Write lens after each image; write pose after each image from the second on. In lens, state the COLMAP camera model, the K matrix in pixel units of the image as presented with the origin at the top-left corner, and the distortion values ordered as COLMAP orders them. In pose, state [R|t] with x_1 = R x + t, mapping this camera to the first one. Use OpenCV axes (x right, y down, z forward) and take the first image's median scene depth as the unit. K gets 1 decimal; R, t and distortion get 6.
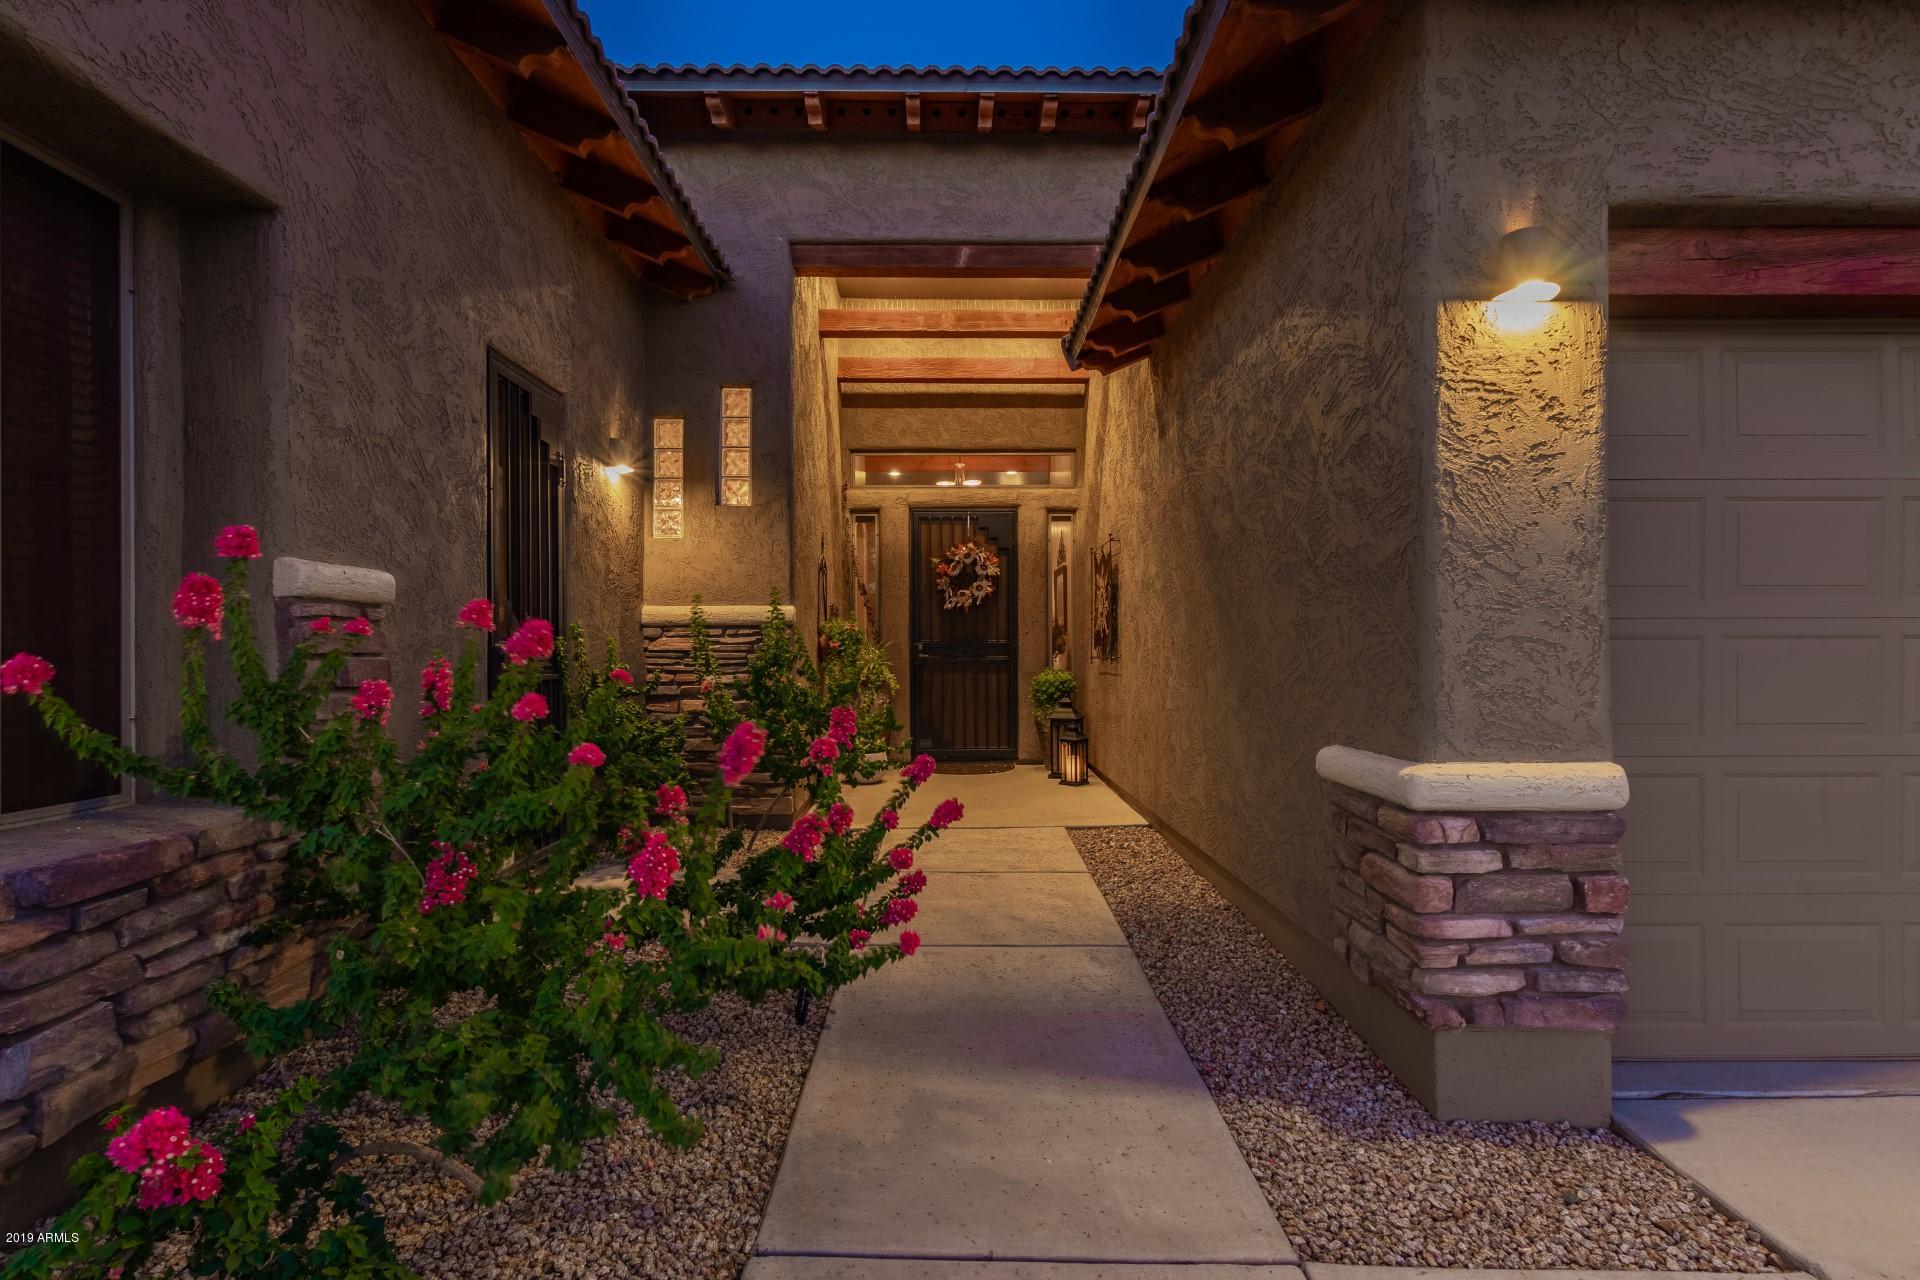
lens RADIAL K [[921.8, 0, 964.5], [0, 921.8, 645.2], [0, 0, 1]] dist [0.006985, -0.000114]
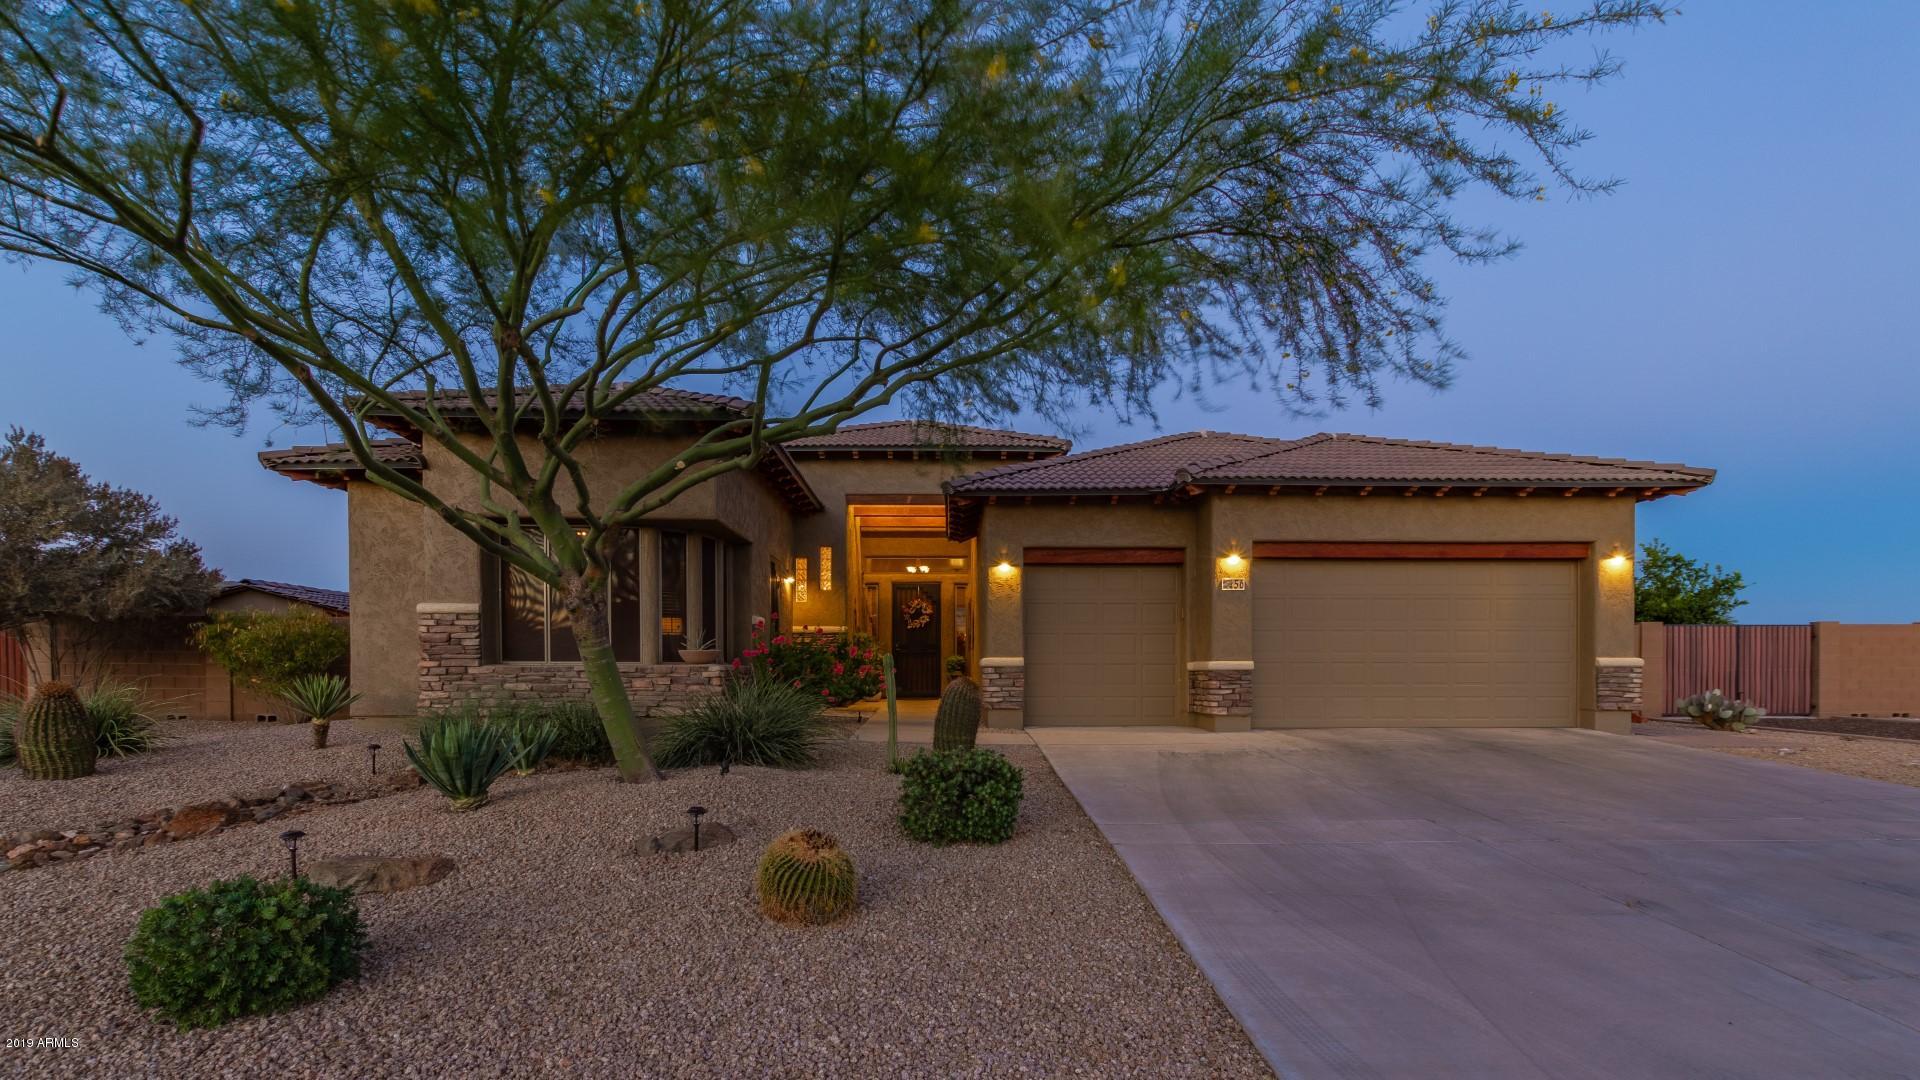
lens RADIAL K [[901.4, 0, 968.5], [0, 901.4, 667.0], [0, 0, 1]] dist [0.002491, 0.000315]
pose [[0.999968, 0.002901, 0.007446, 0.159757], [-0.002896, 0.999996, -0.000693, 0.079650], [-0.007448, 0.000671, 0.999972, -1.708265]]
